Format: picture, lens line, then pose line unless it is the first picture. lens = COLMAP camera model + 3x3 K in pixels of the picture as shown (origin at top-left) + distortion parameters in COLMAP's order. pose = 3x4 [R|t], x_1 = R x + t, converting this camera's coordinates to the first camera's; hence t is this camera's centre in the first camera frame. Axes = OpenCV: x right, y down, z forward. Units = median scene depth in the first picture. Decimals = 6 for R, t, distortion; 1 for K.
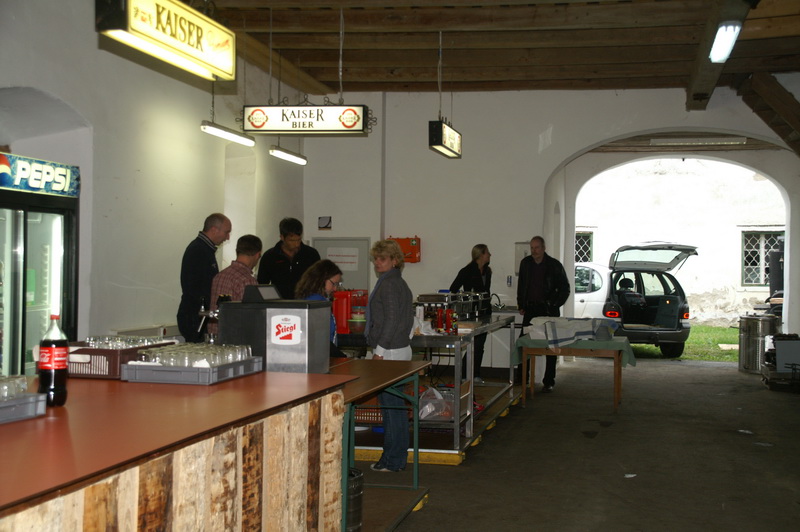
lens RADIAL K [[1192.1, 0, 400.0], [0, 1192.1, 266.0], [0, 0, 1]] dist [0.228210, 0.016679]
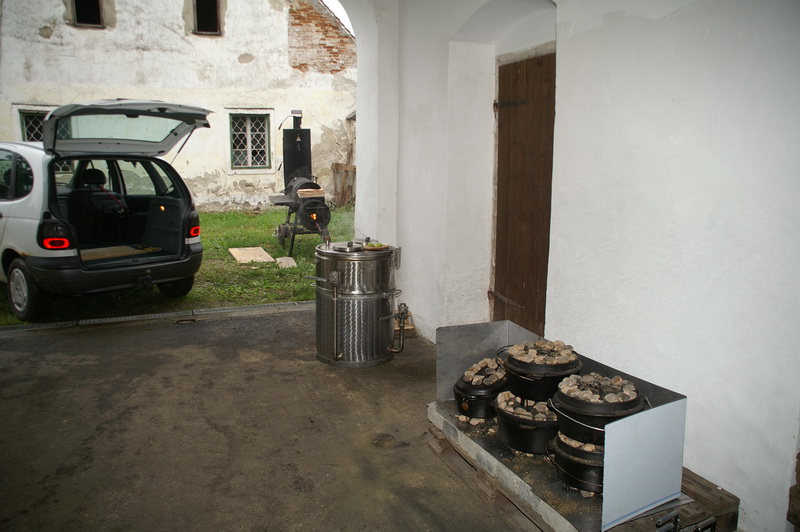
lens RADIAL K [[655.0, 0, 400.0], [0, 655.0, 266.0], [0, 0, 1]] dist [-0.140851, 0.184302]
pose [[0.838807, -0.101496, 0.534884, 0.103502], [0.006666, 0.984310, 0.176322, 0.001782], [-0.544388, -0.144335, 0.826323, 0.470053]]
